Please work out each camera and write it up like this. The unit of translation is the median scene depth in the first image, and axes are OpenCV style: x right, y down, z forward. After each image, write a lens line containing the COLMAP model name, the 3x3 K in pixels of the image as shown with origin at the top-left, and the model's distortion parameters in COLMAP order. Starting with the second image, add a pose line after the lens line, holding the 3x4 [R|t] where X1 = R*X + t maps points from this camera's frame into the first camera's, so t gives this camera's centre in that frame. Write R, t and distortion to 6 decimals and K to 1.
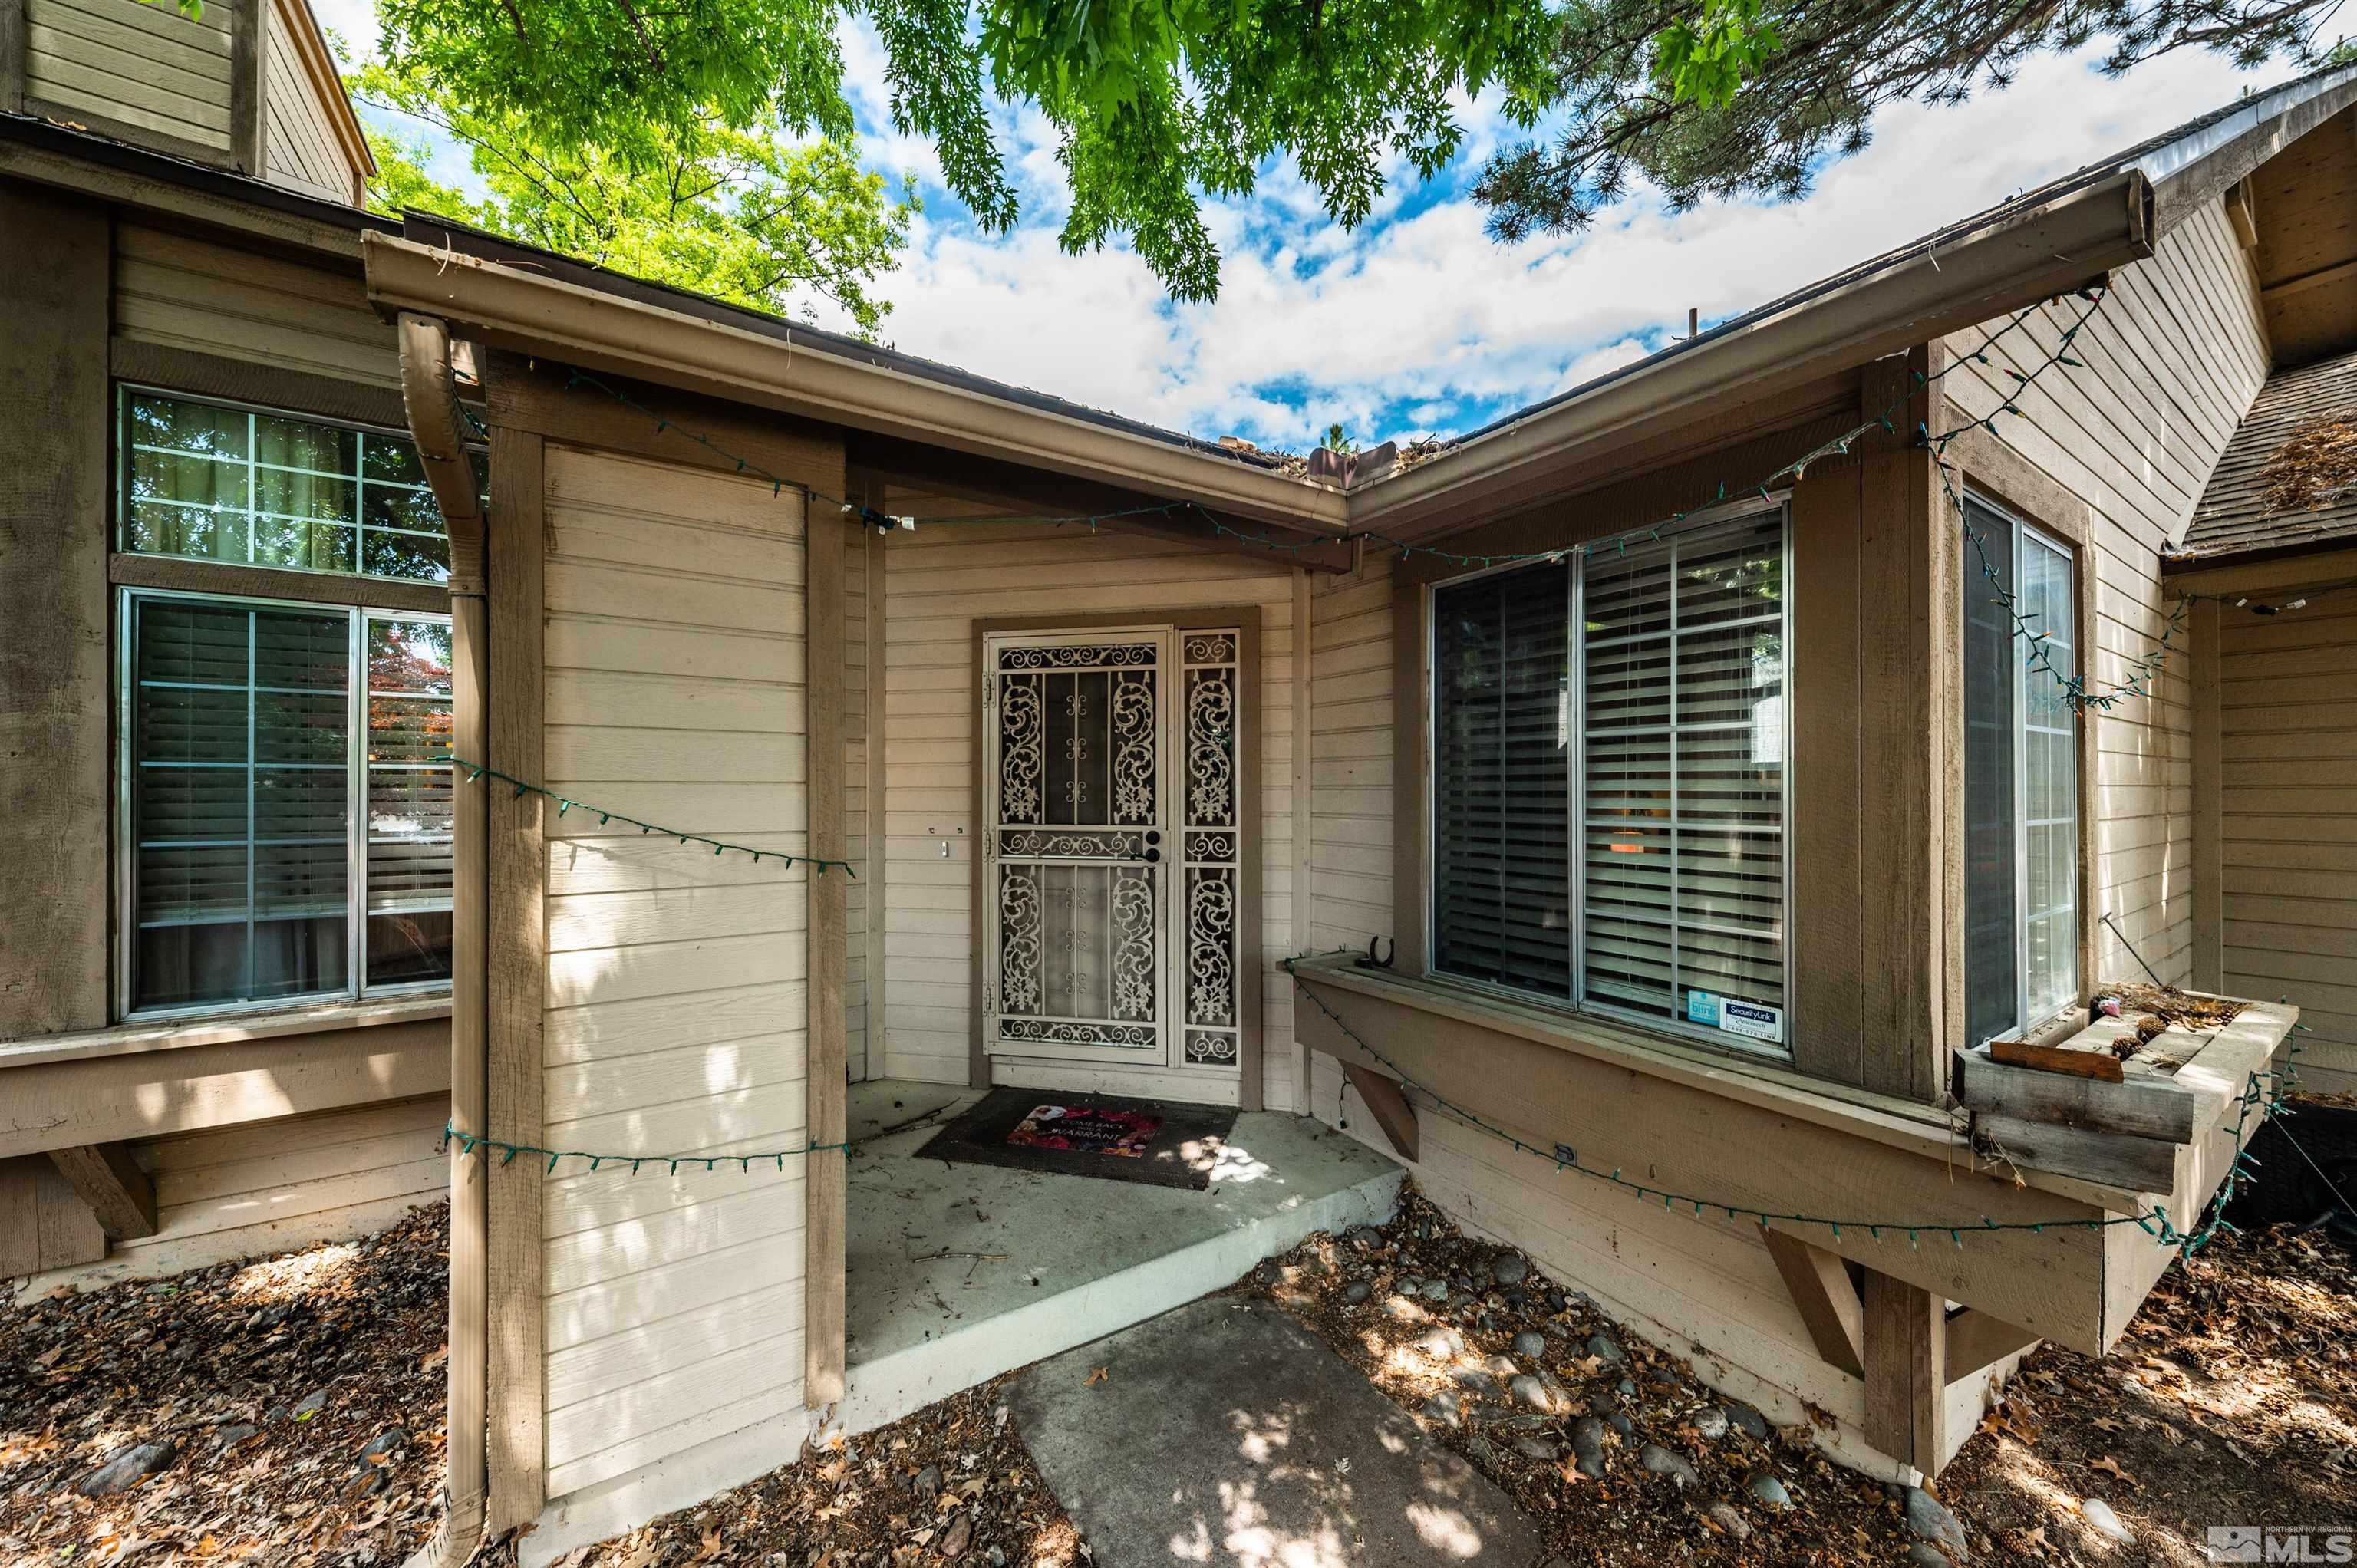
lens RADIAL K [[813.2, 0, 1180.9], [0, 813.2, 788.8], [0, 0, 1]] dist [0.013023, -0.004709]
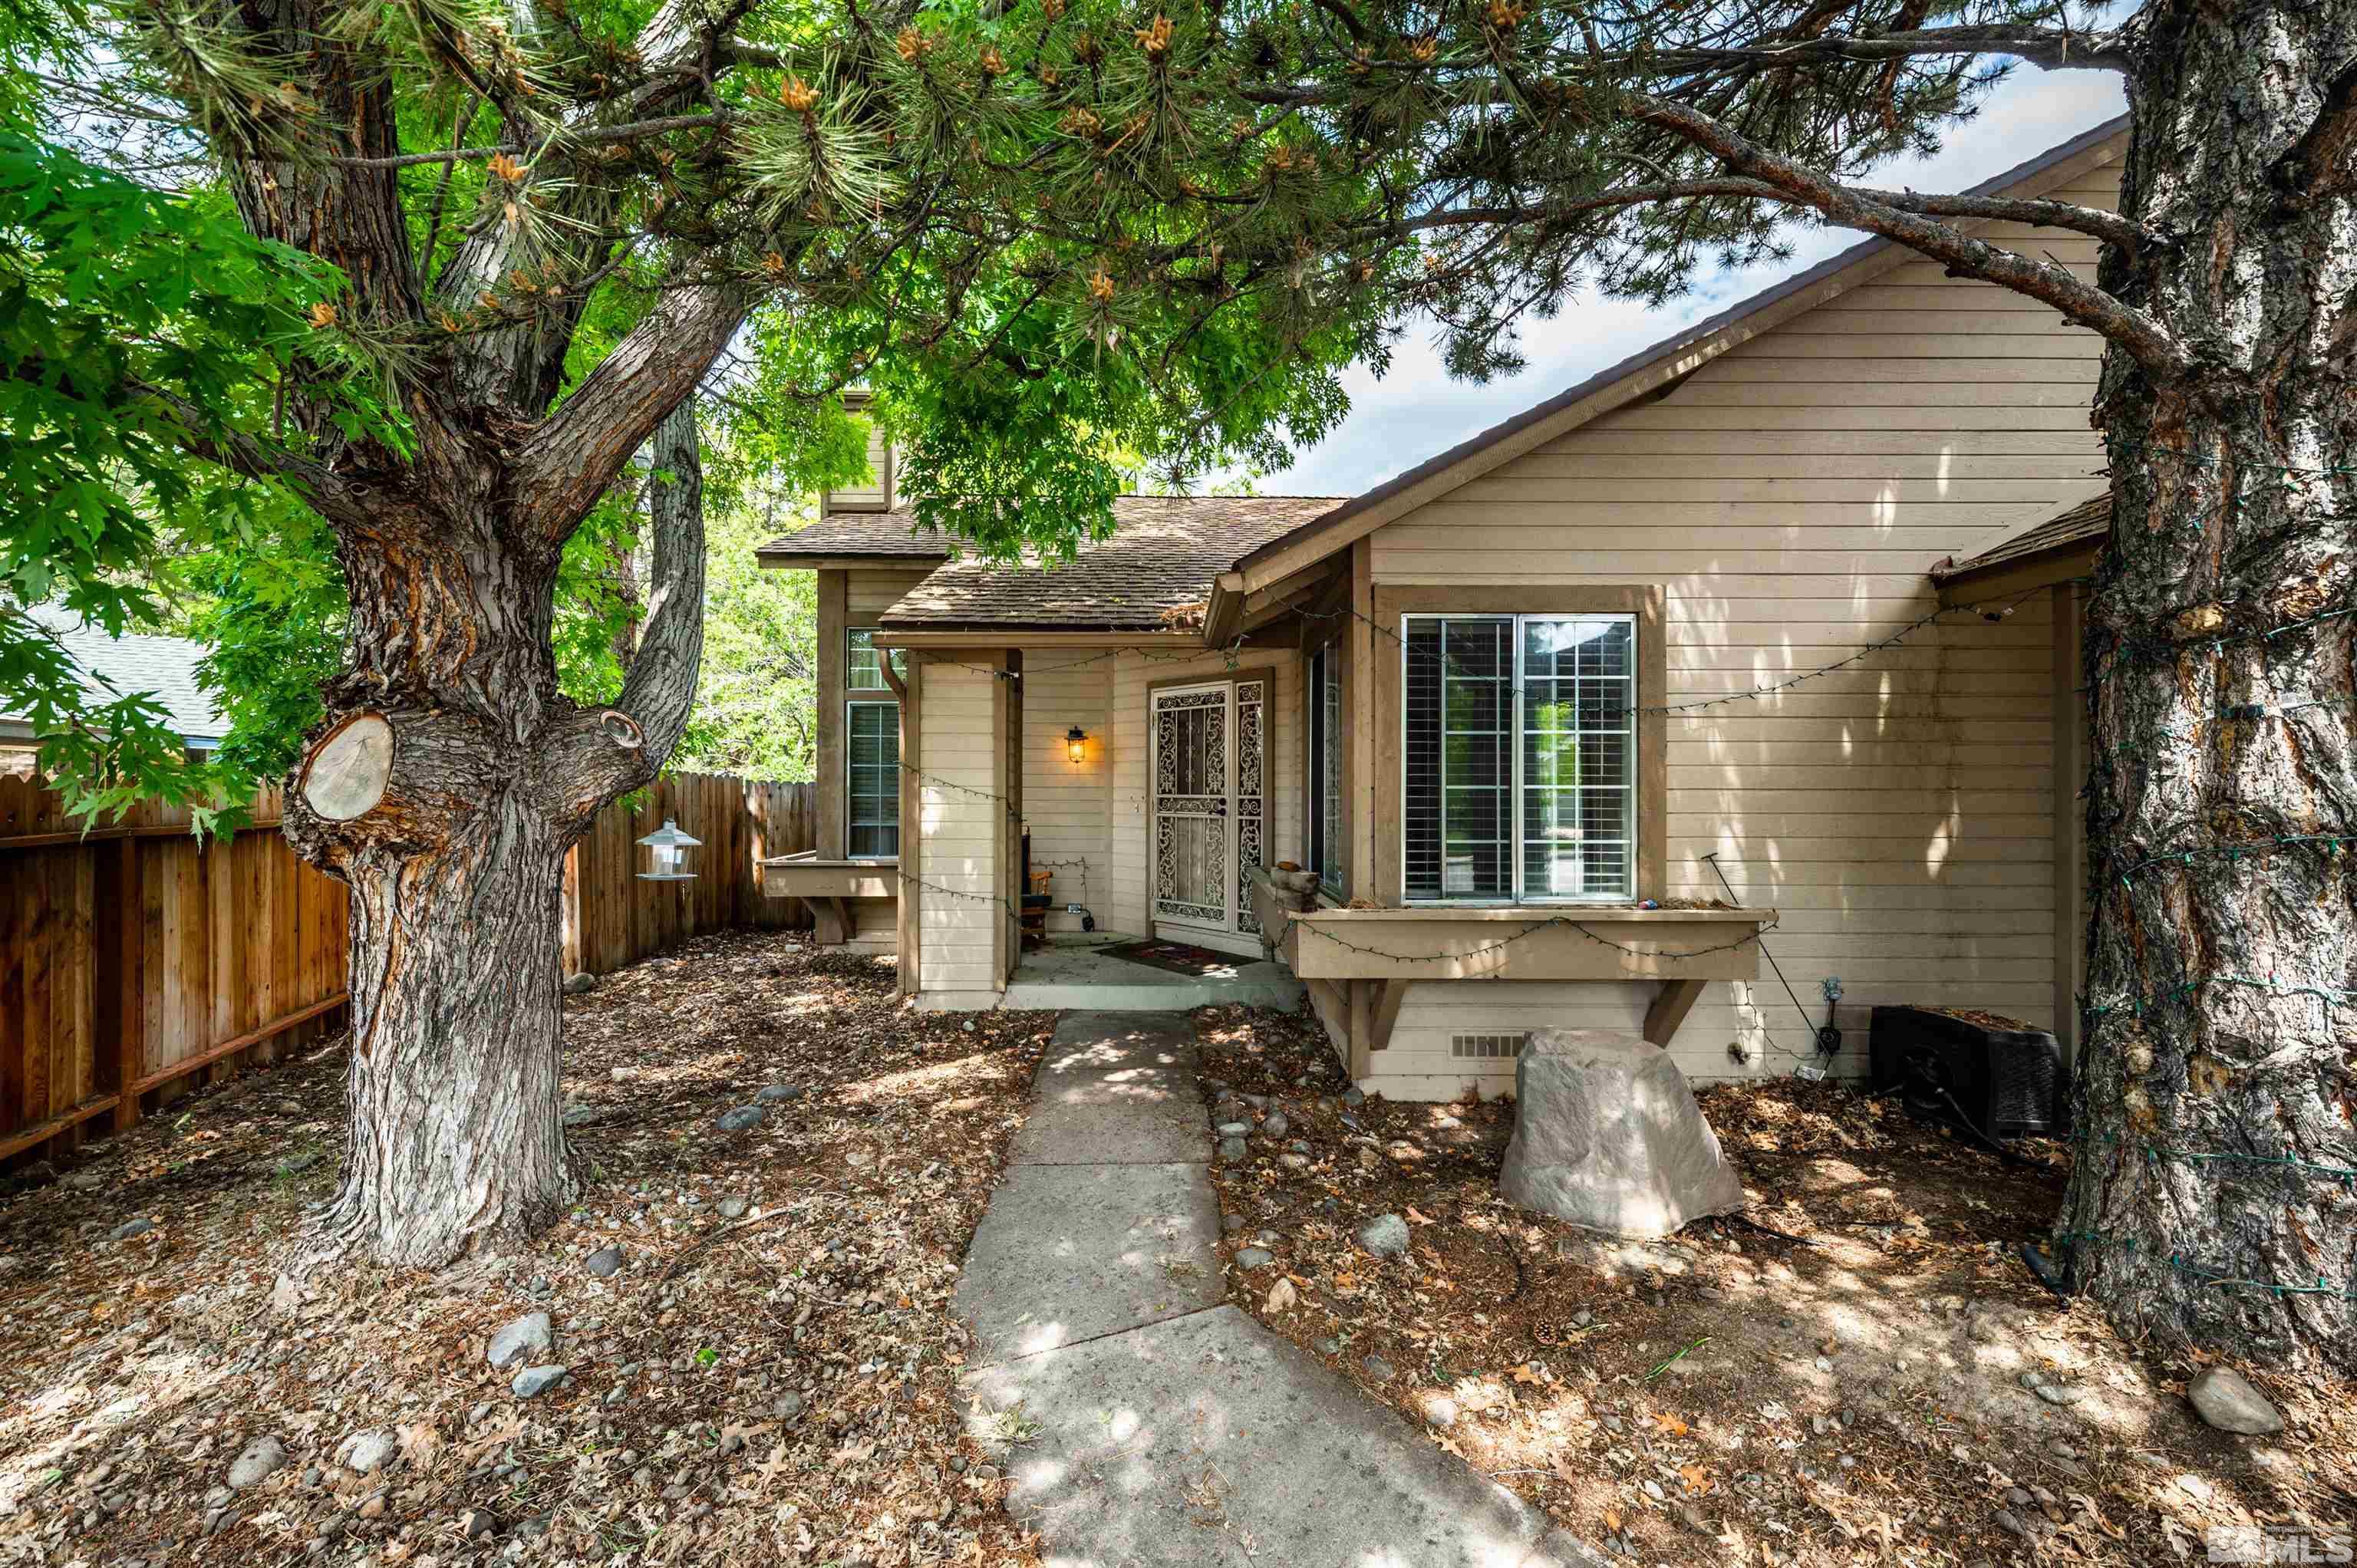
lens RADIAL K [[813.2, 0, 1180.9], [0, 813.2, 788.8], [0, 0, 1]] dist [0.013023, -0.004709]
pose [[0.848597, 0.005037, -0.529016, 0.951720], [-0.003988, 0.999987, 0.003123, 0.031177], [0.529025, -0.000540, 0.848606, -0.627982]]
